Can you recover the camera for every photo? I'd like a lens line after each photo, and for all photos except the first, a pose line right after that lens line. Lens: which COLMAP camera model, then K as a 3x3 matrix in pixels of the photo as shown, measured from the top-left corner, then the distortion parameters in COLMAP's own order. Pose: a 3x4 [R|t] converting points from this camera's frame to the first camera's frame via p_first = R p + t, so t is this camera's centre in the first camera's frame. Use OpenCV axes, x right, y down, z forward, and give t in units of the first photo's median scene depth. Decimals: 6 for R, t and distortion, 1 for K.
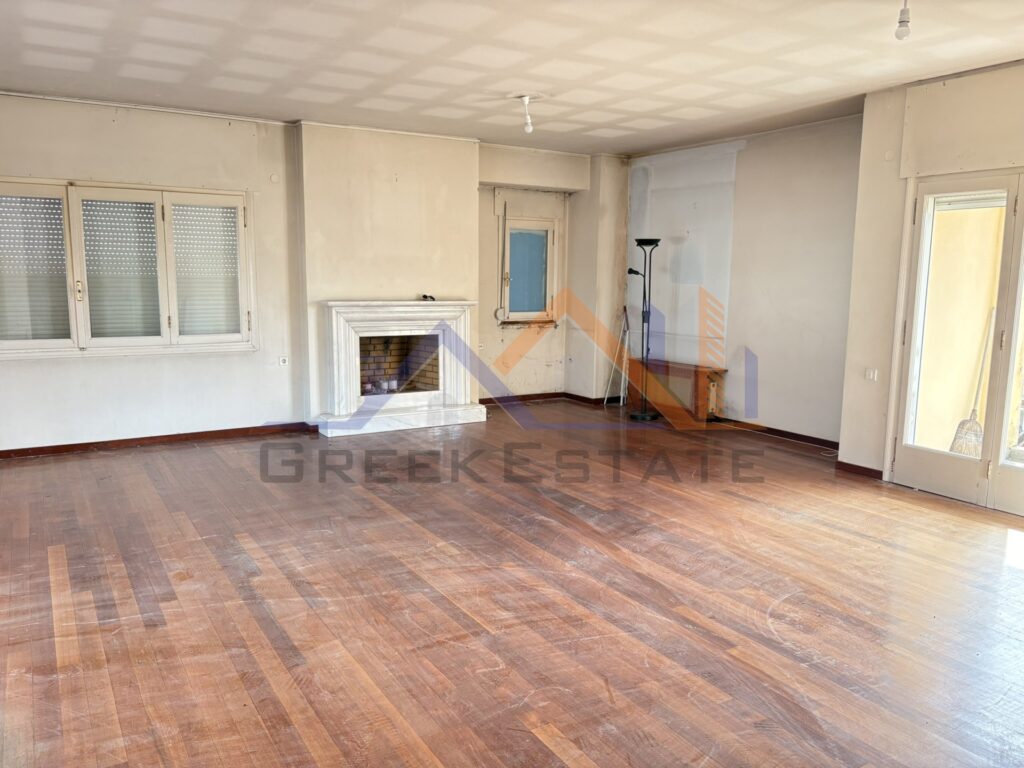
lens RADIAL K [[776.4, 0, 514.9], [0, 776.4, 387.9], [0, 0, 1]] dist [0.024095, -0.019500]
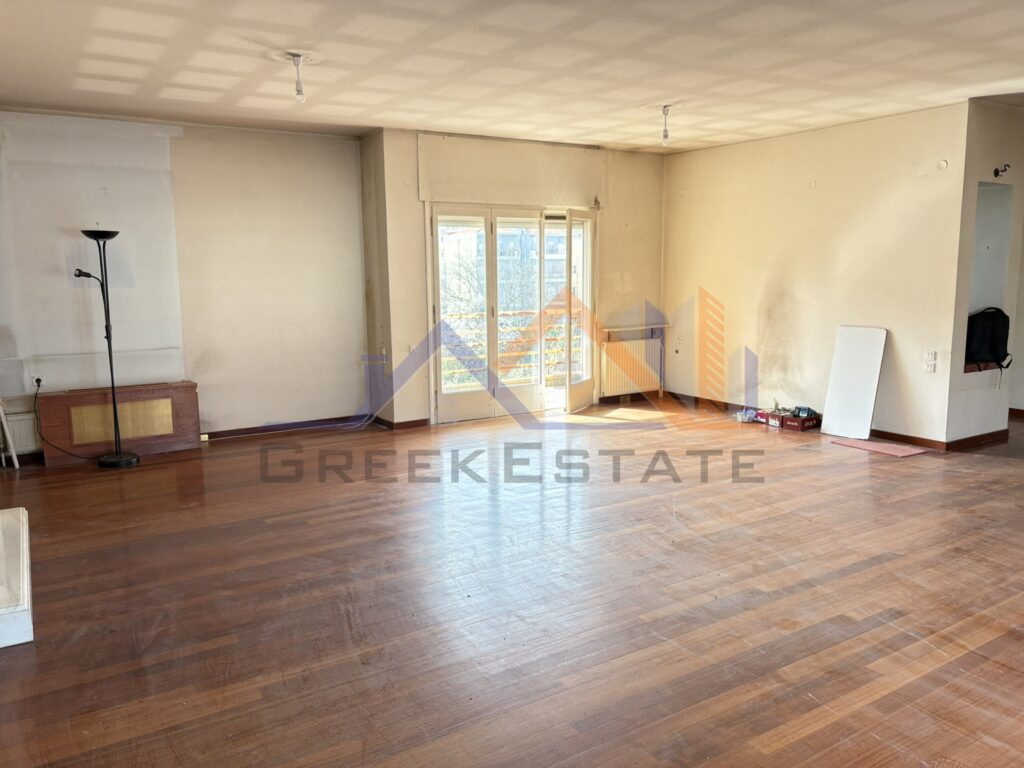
lens RADIAL K [[776.4, 0, 506.7], [0, 776.4, 379.0], [0, 0, 1]] dist [0.024095, -0.019500]
pose [[-0.009656, -0.155022, 0.987864, -1.182214], [0.156624, 0.975482, 0.154610, -0.204002], [-0.987611, 0.156217, 0.014861, 1.187746]]
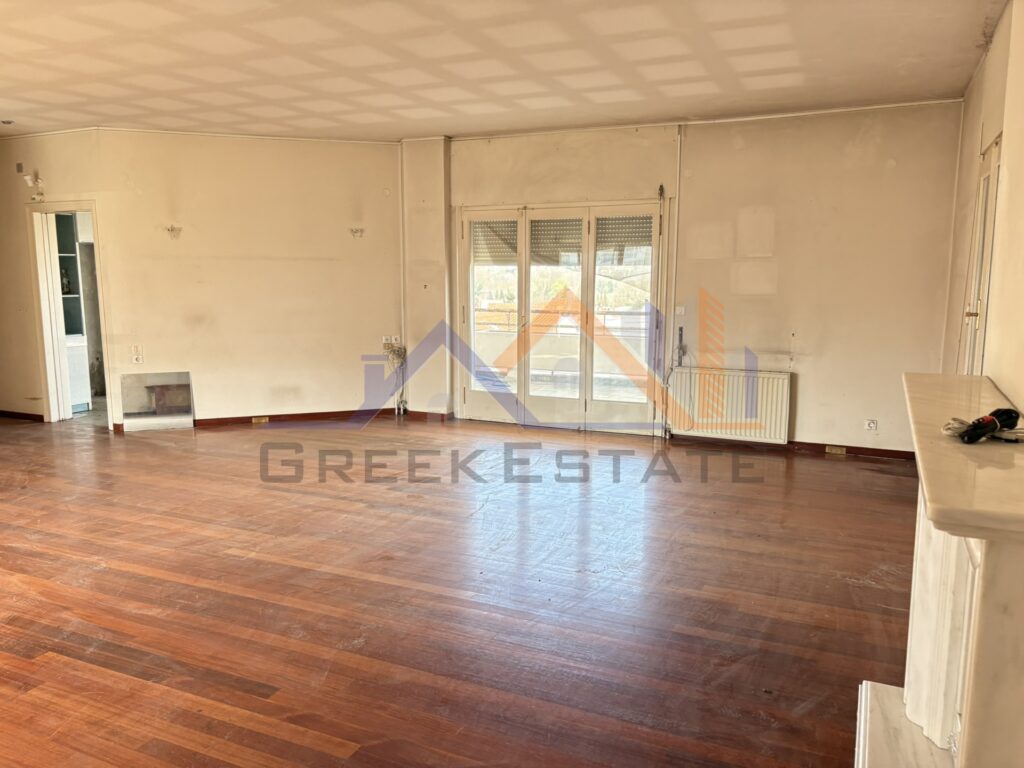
lens RADIAL K [[776.4, 0, 510.4], [0, 776.4, 382.6], [0, 0, 1]] dist [0.024095, -0.019500]
pose [[-0.831419, 0.071138, -0.551074, 0.169756], [-0.089267, 0.961788, 0.258836, -0.308834], [0.548429, 0.264394, -0.793298, 2.016936]]
